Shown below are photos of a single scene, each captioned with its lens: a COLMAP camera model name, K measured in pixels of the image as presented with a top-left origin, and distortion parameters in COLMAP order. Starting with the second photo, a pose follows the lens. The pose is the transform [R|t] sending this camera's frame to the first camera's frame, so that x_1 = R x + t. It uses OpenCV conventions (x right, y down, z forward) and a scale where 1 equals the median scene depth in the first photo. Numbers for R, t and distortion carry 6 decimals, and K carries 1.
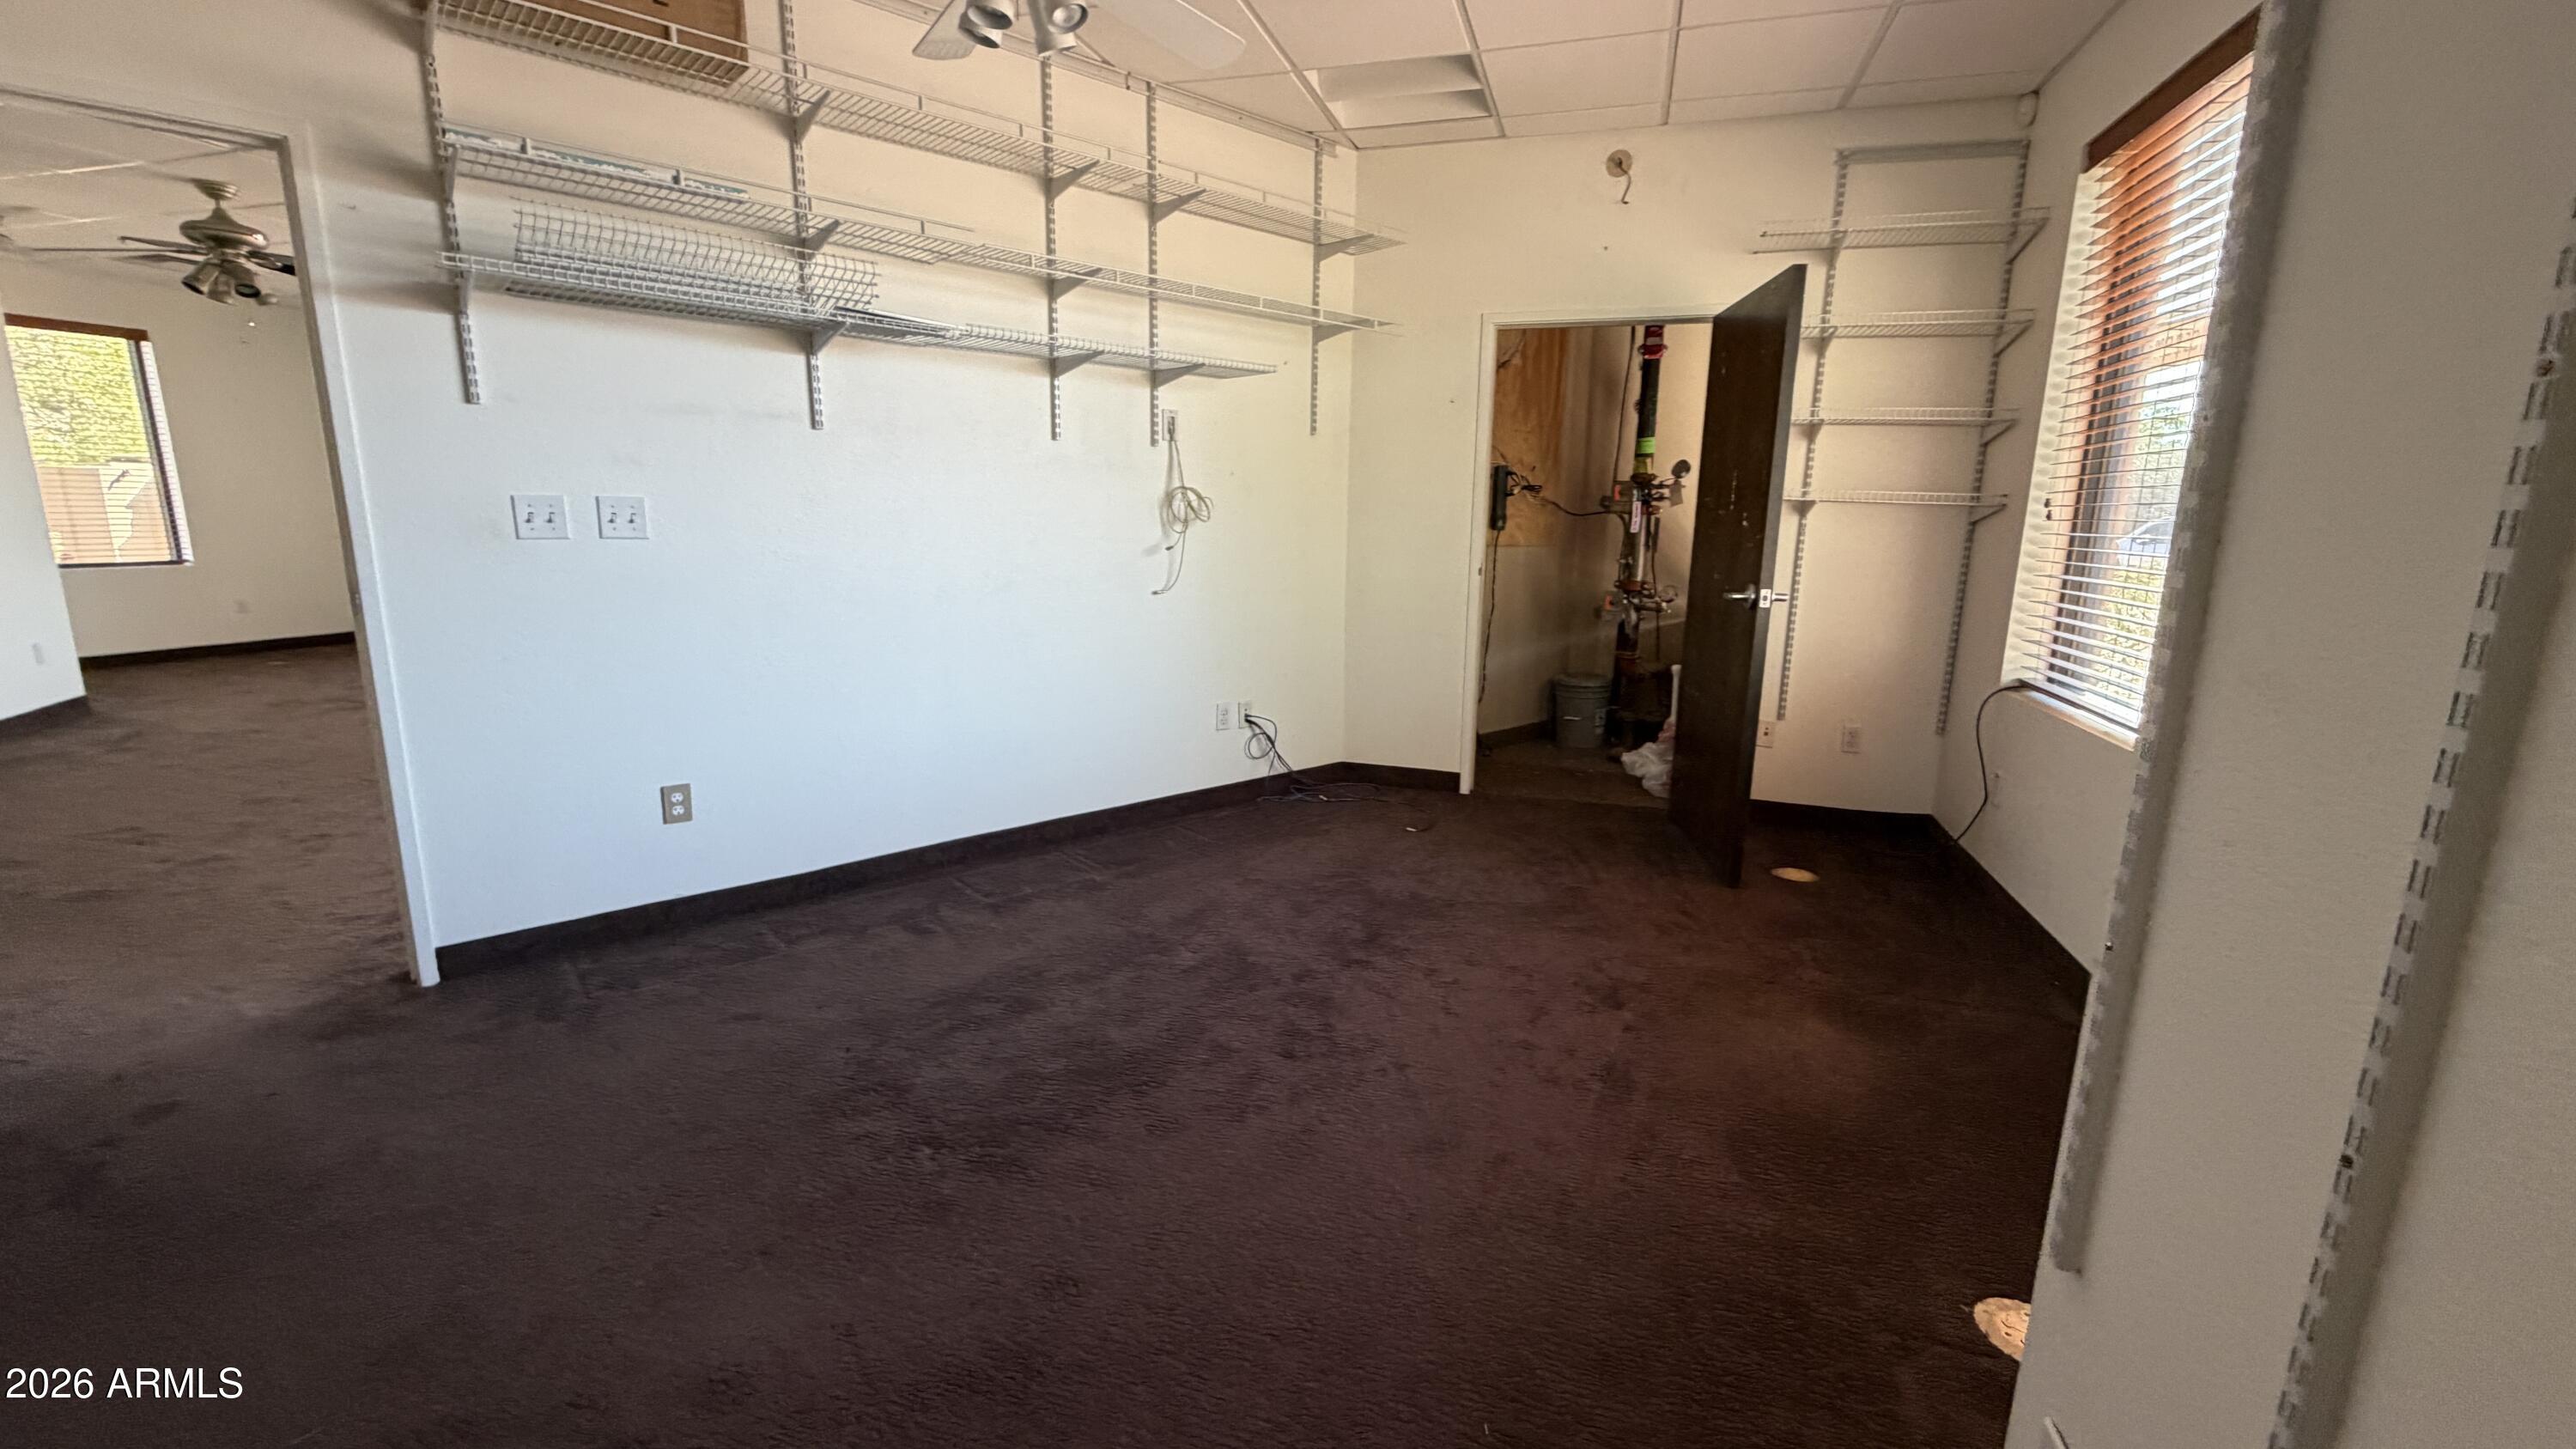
lens RADIAL K [[1040.4, 0, 1293.3], [0, 1040.4, 719.3], [0, 0, 1]] dist [-0.000222, 0.000497]
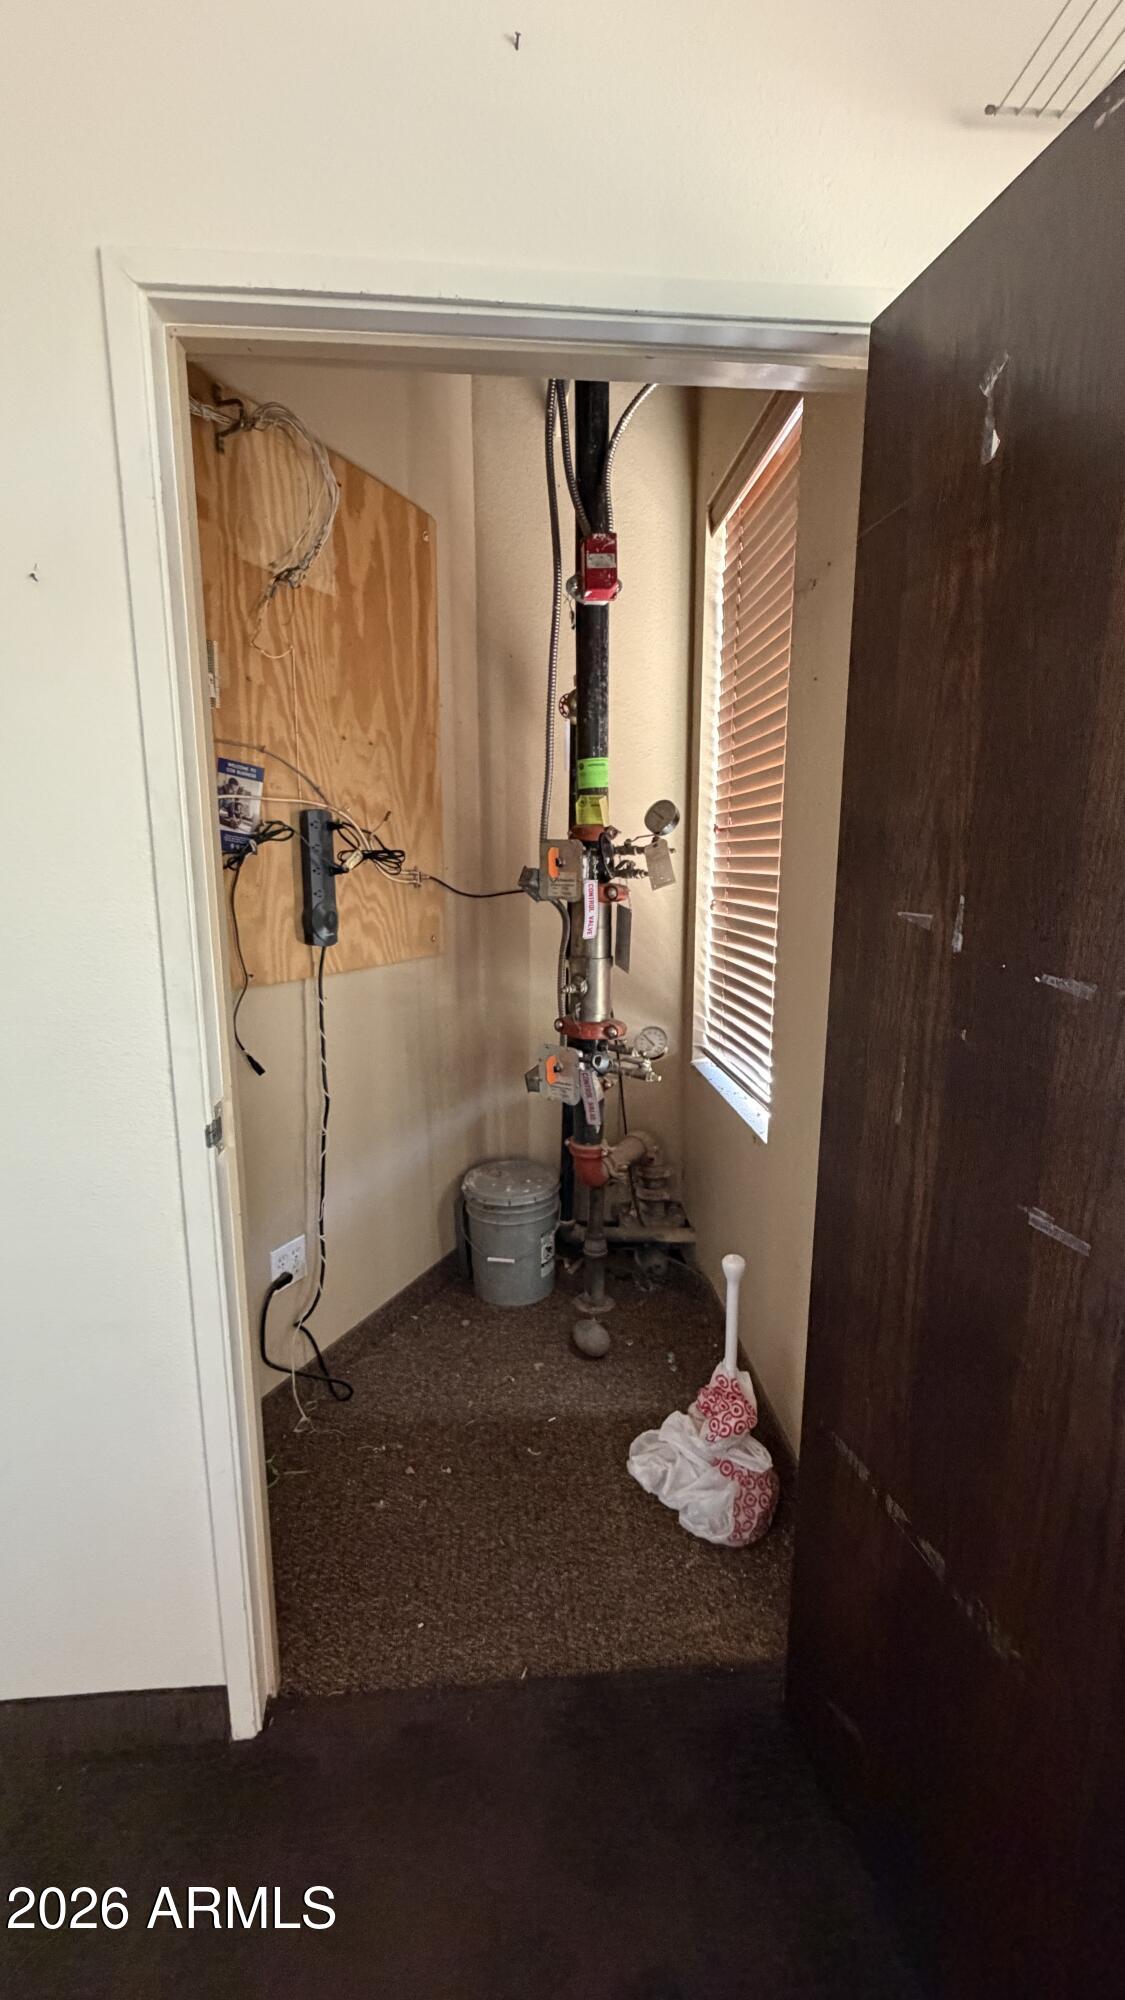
lens RADIAL K [[807.6, 0, 563.9], [0, 807.6, 1000.2], [0, 0, 1]] dist [-0.000222, 0.000497]
pose [[0.926903, -0.081029, 0.366449, 0.203642], [0.086724, 0.996232, 0.000923, -0.184841], [-0.365143, 0.030924, 0.930438, 0.774022]]
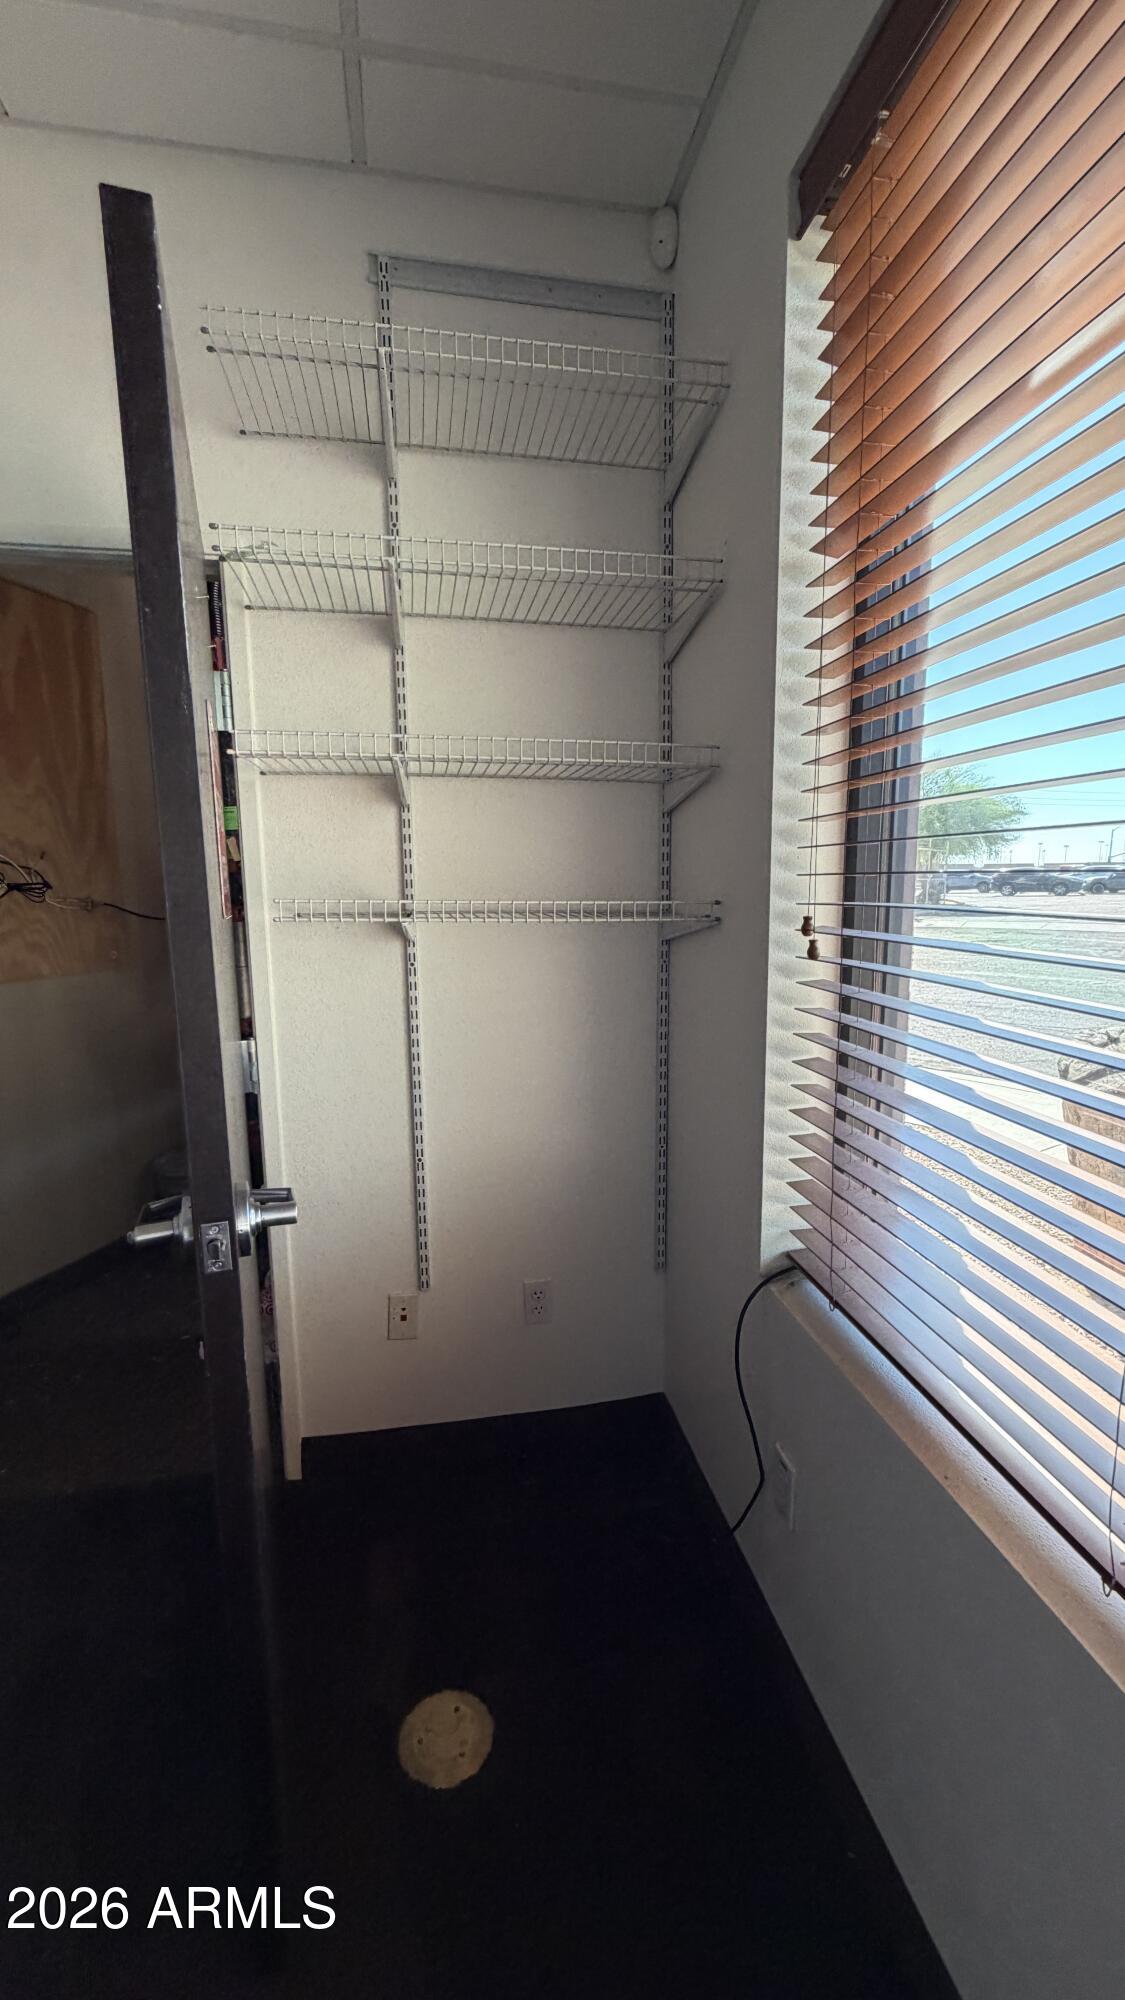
lens RADIAL K [[807.6, 0, 563.5], [0, 807.6, 999.3], [0, 0, 1]] dist [-0.000222, 0.000497]
pose [[0.881966, -0.098909, 0.460817, 0.347681], [0.120061, 0.992626, -0.016731, -0.140854], [-0.455764, 0.070082, 0.887338, 0.559947]]
